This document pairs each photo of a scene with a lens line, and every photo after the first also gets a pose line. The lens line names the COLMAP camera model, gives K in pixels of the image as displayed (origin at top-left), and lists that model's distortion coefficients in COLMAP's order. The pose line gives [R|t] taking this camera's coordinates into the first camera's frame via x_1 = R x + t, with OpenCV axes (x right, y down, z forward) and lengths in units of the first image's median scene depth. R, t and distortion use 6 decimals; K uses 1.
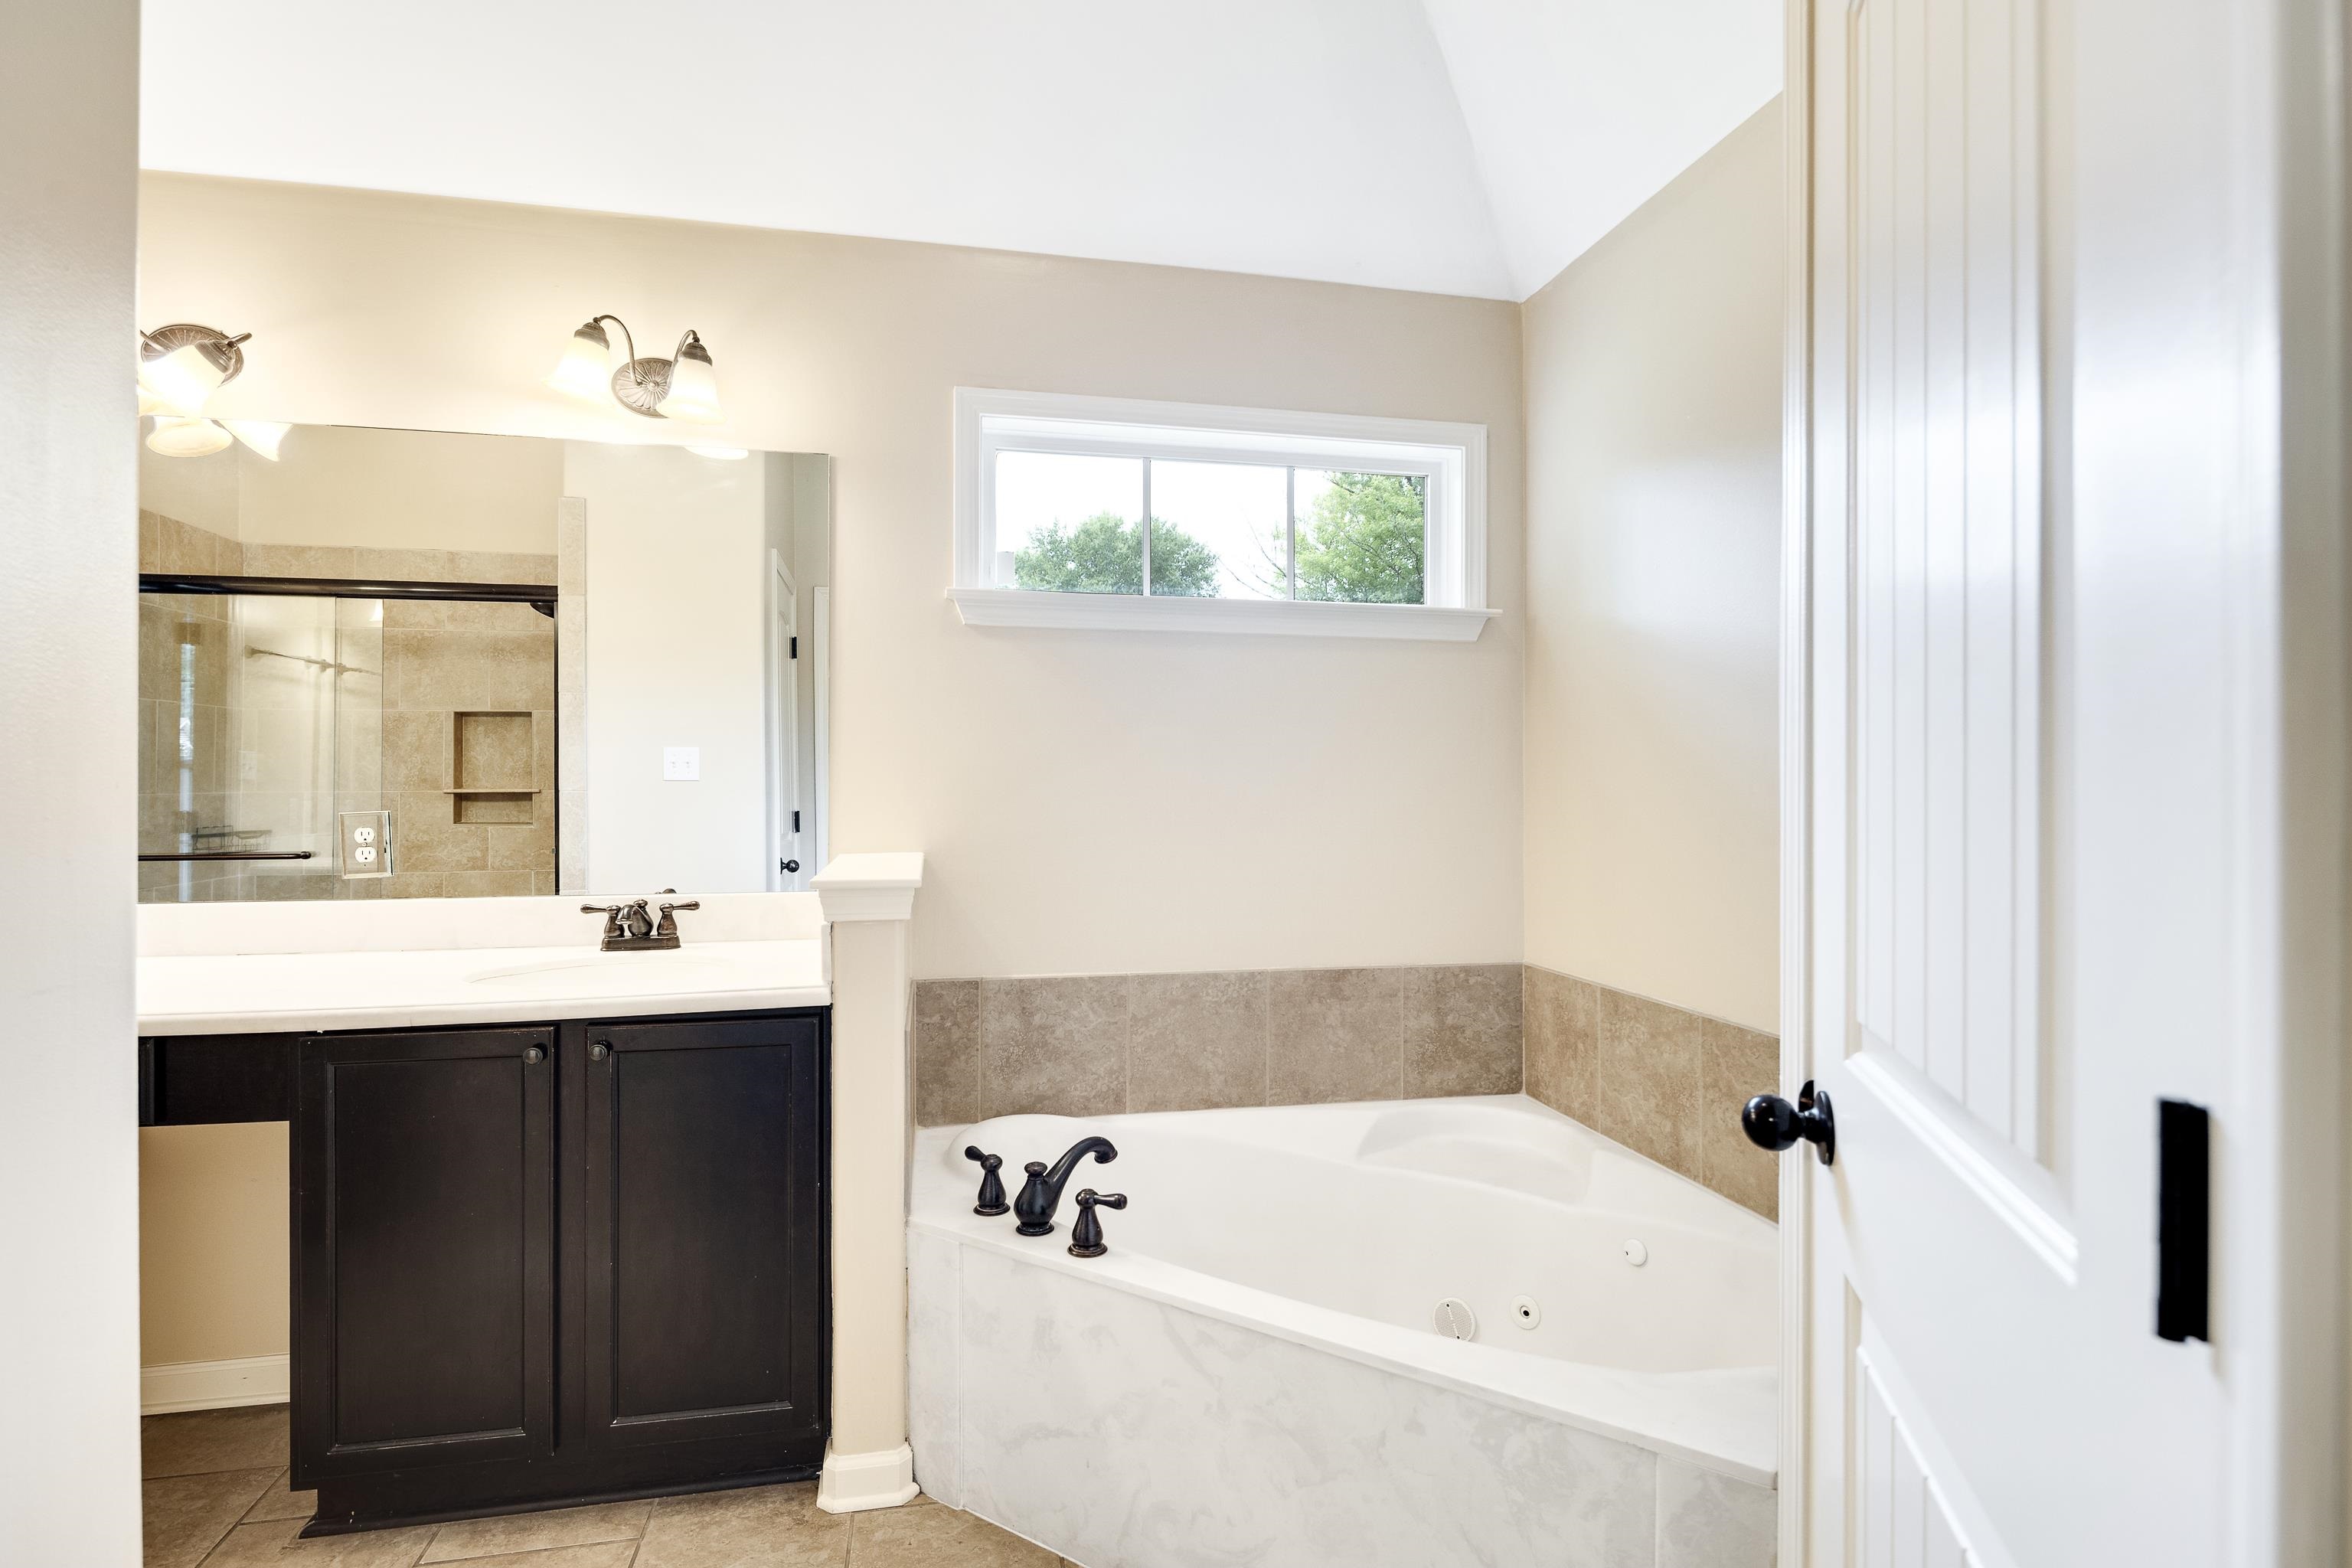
lens RADIAL K [[1139.9, 0, 1169.8], [0, 1139.9, 775.2], [0, 0, 1]] dist [0.005839, -0.004784]
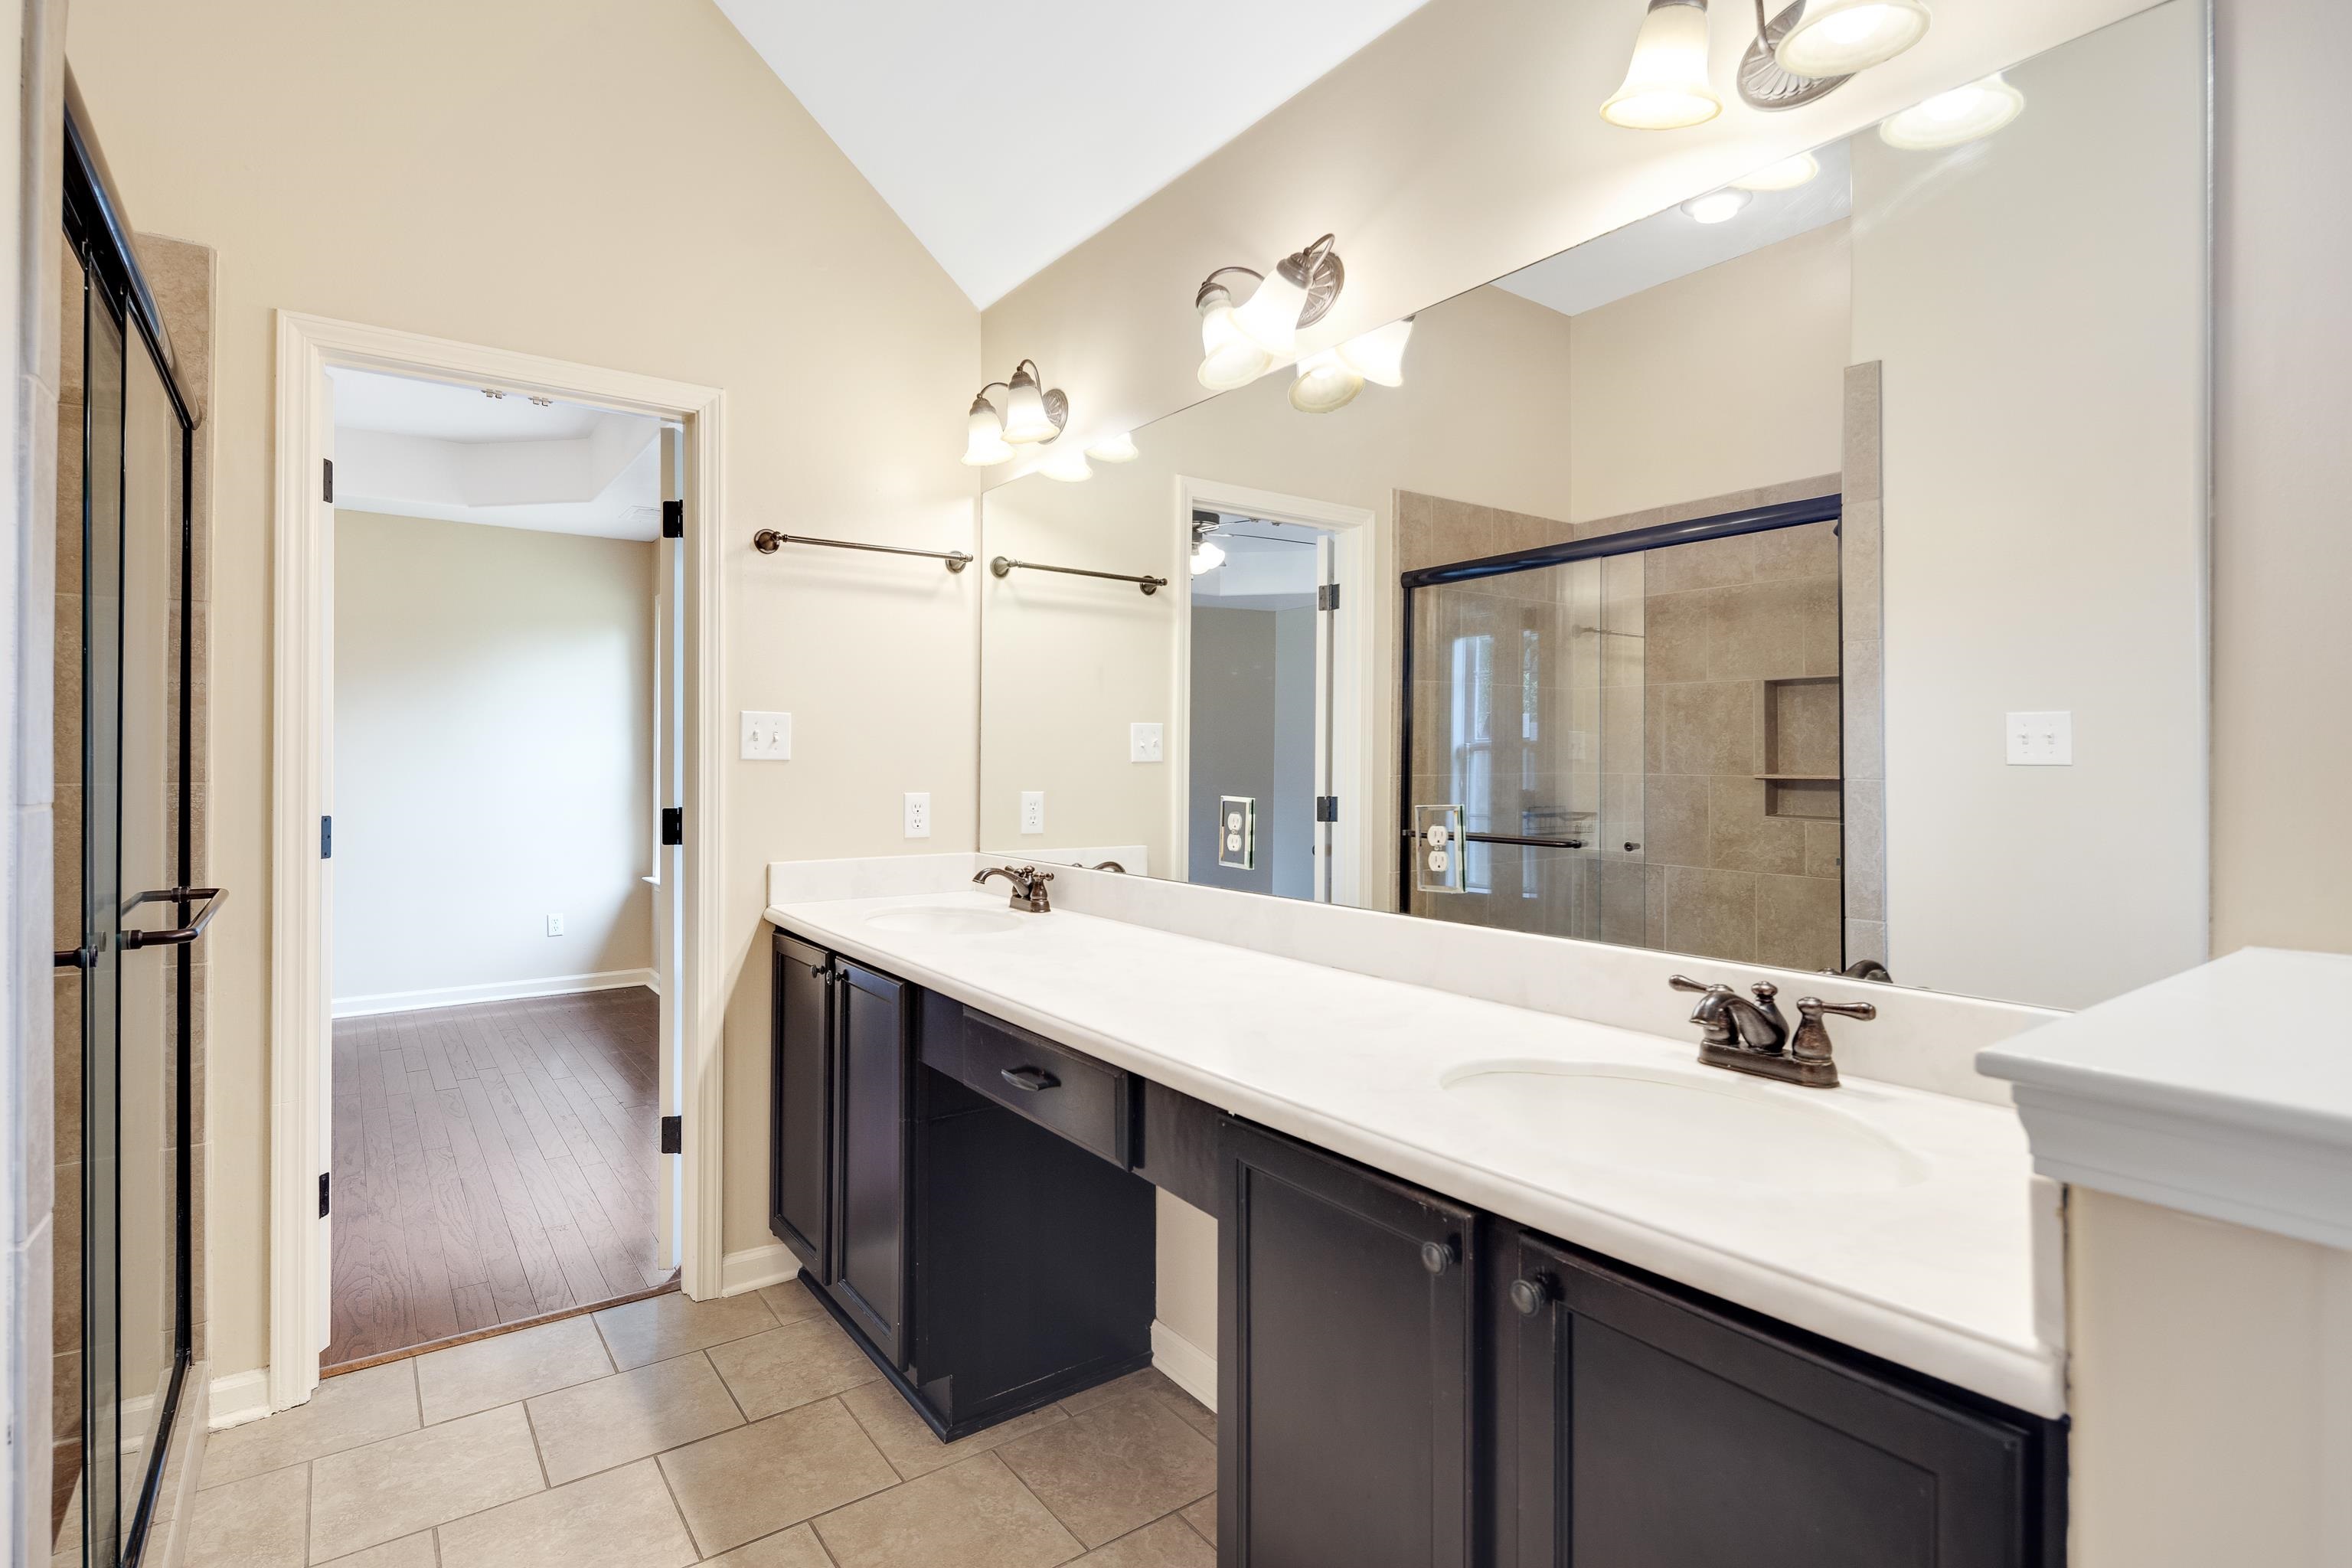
lens RADIAL K [[1139.9, 0, 1214.2], [0, 1139.9, 760.6], [0, 0, 1]] dist [0.005839, -0.004784]
pose [[0.420582, 0.004334, -0.907244, -0.045959], [-0.002886, 0.999990, 0.003439, 0.000902], [0.907250, 0.001172, 0.420590, 0.310021]]
